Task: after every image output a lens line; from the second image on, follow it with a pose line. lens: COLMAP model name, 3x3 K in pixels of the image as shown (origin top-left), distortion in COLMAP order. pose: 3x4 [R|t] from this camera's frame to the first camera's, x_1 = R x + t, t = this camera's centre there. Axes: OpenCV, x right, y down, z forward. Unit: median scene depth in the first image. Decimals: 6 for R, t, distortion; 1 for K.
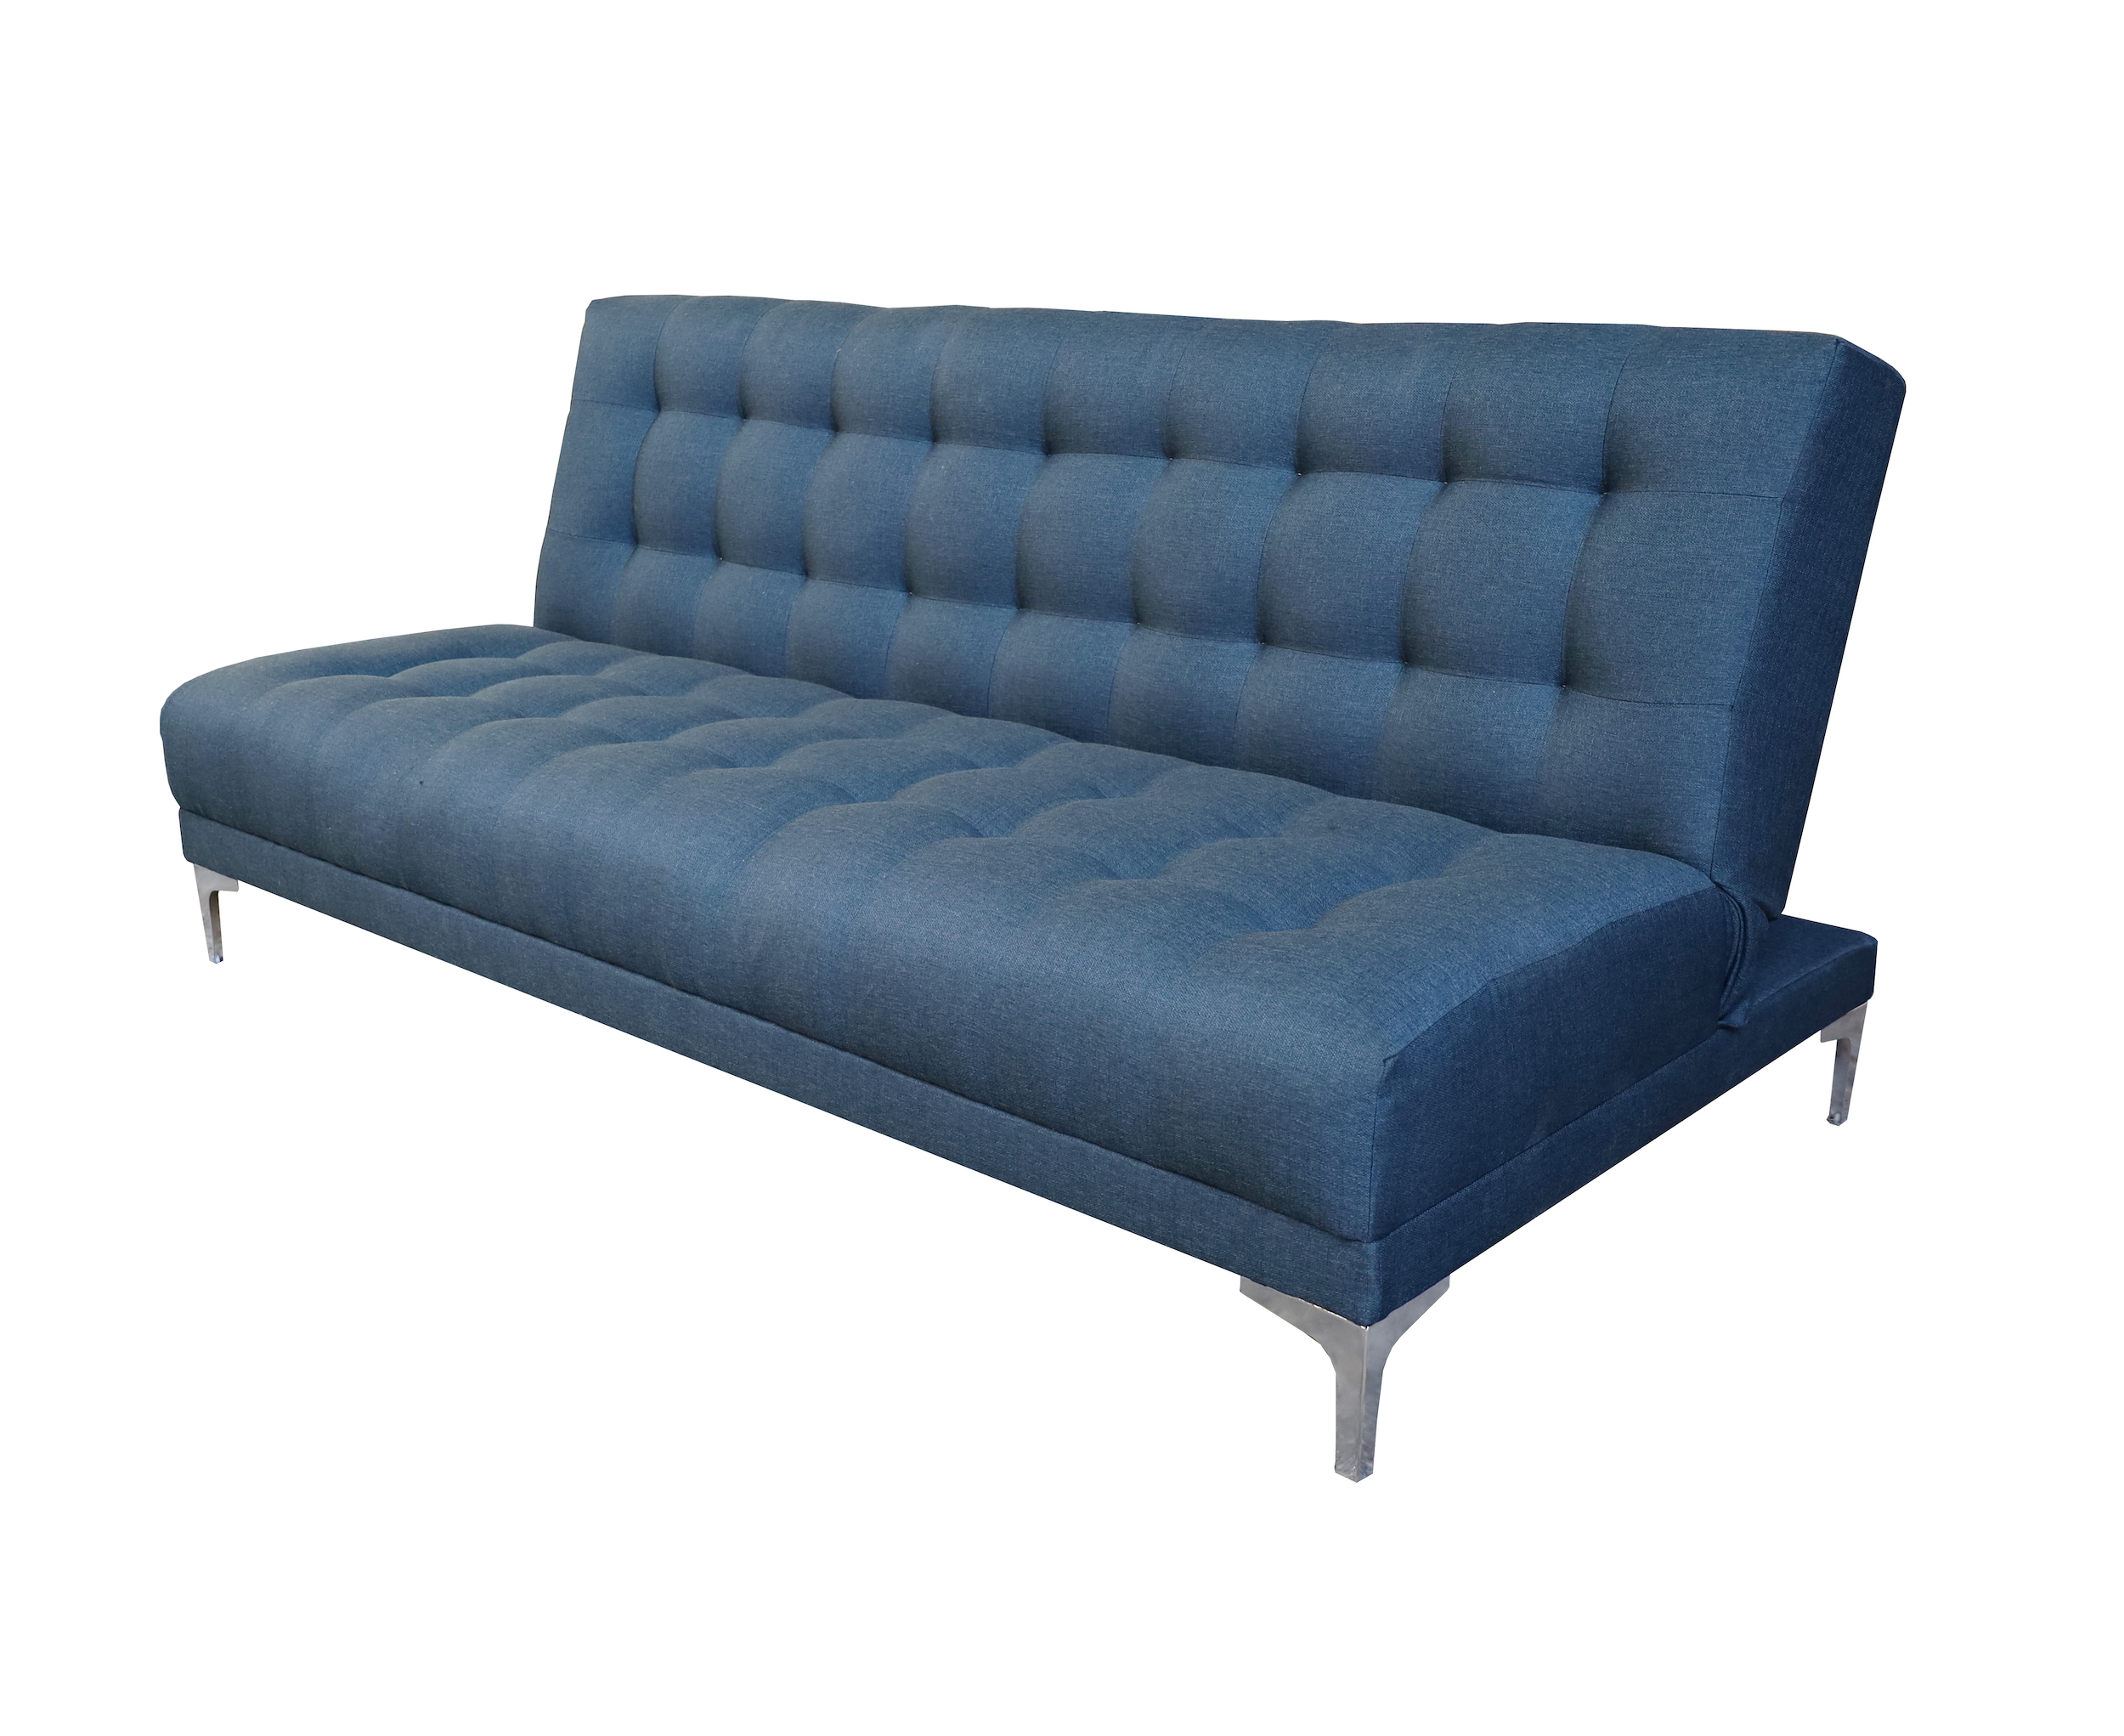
lens RADIAL K [[1922.4, 0, 1060.2], [0, 1922.4, 884.4], [0, 0, 1]] dist [-0.048893, 0.000000]
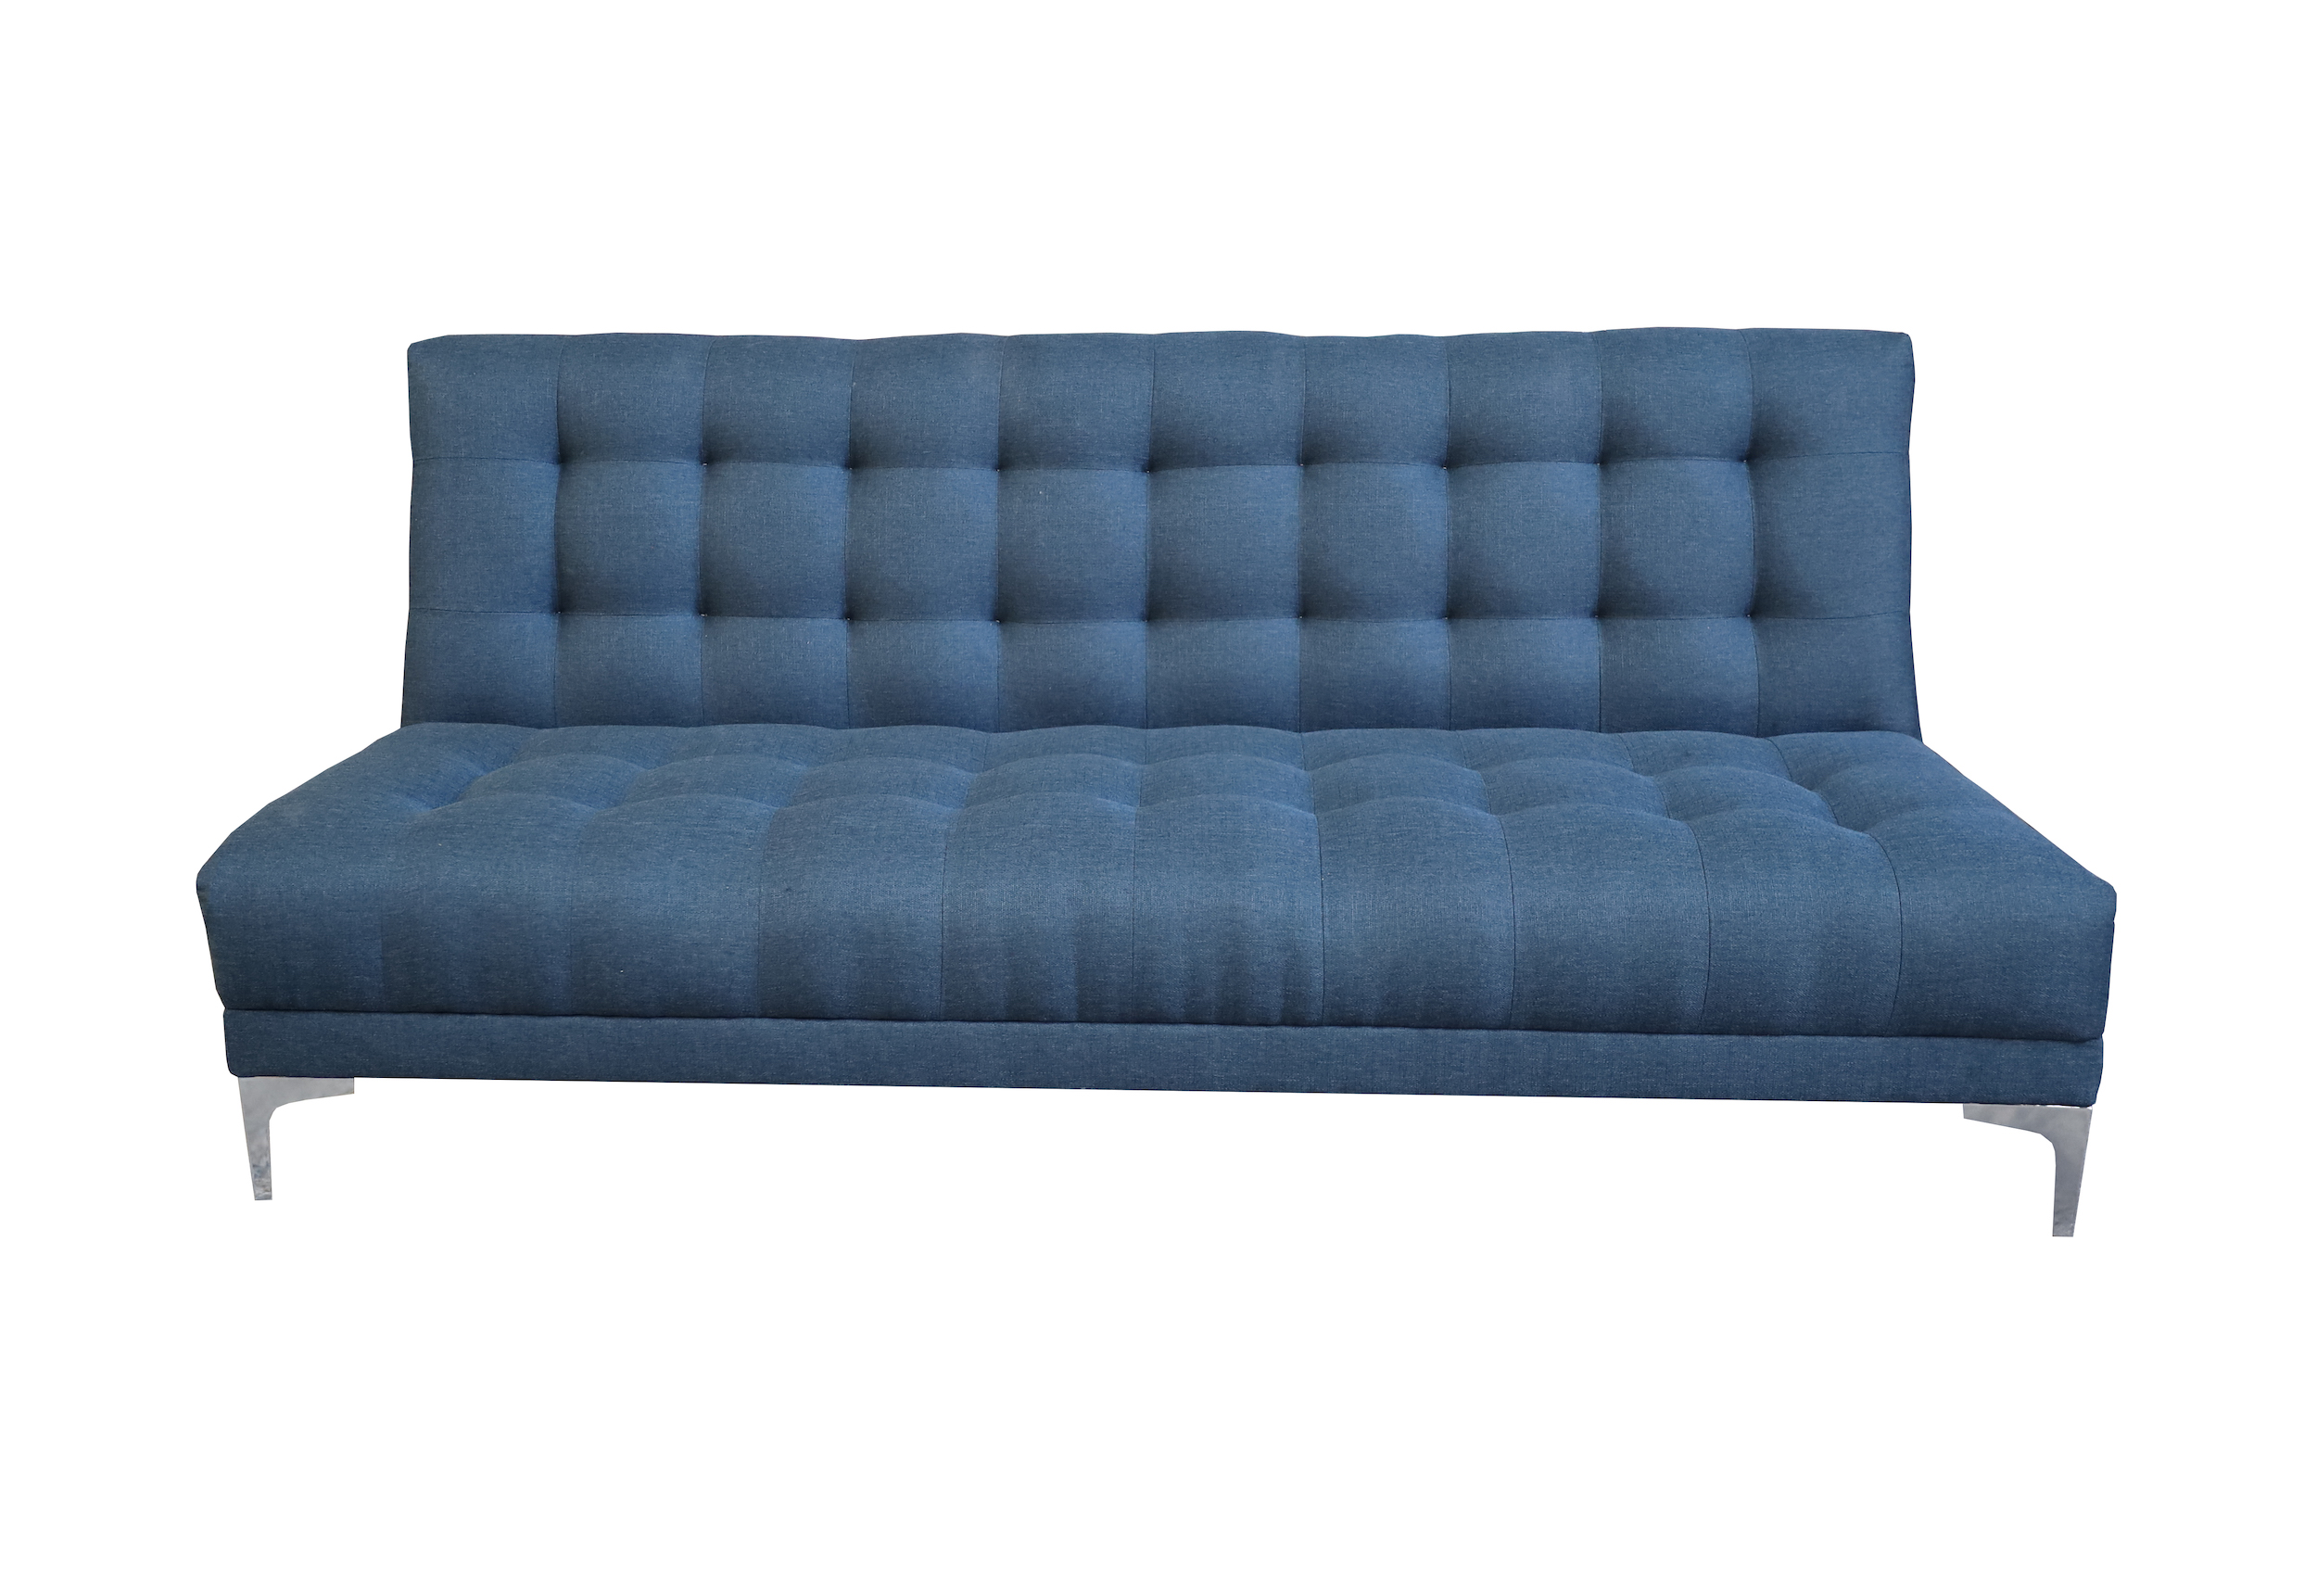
lens RADIAL K [[1843.7, 0, 1155.4], [0, 1843.7, 776.1], [0, 0, 1]] dist [-0.034045, -0.007871]
pose [[0.811968, -0.166286, 0.559514, -0.725431], [0.194706, 0.980821, 0.008941, -0.085835], [-0.550270, 0.101681, 0.828773, 0.227748]]
